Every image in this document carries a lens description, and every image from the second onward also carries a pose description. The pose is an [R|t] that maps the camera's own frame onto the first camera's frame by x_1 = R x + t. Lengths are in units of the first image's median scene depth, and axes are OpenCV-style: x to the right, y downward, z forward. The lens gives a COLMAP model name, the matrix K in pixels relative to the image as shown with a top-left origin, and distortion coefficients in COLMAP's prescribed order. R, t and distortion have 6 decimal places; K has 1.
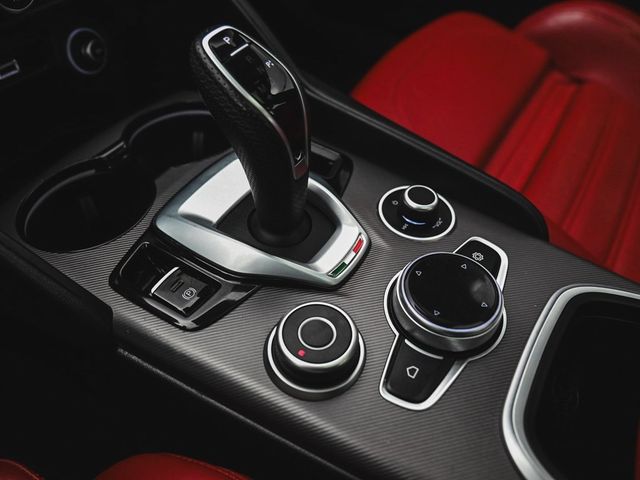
lens RADIAL K [[561.1, 0, 321.2], [0, 561.1, 239.6], [0, 0, 1]] dist [-0.032652, 0.004067]
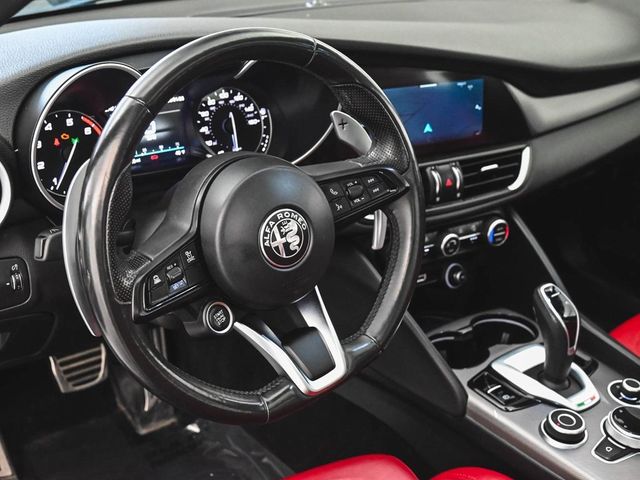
lens RADIAL K [[751.6, 0, 320.0], [0, 751.6, 241.4], [0, 0, 1]] dist [-0.033261, 0.000000]
pose [[0.921199, 0.173177, -0.348429, 0.001018], [-0.288858, 0.904335, -0.314227, 0.603587], [0.260680, 0.390112, 0.883096, -1.750468]]
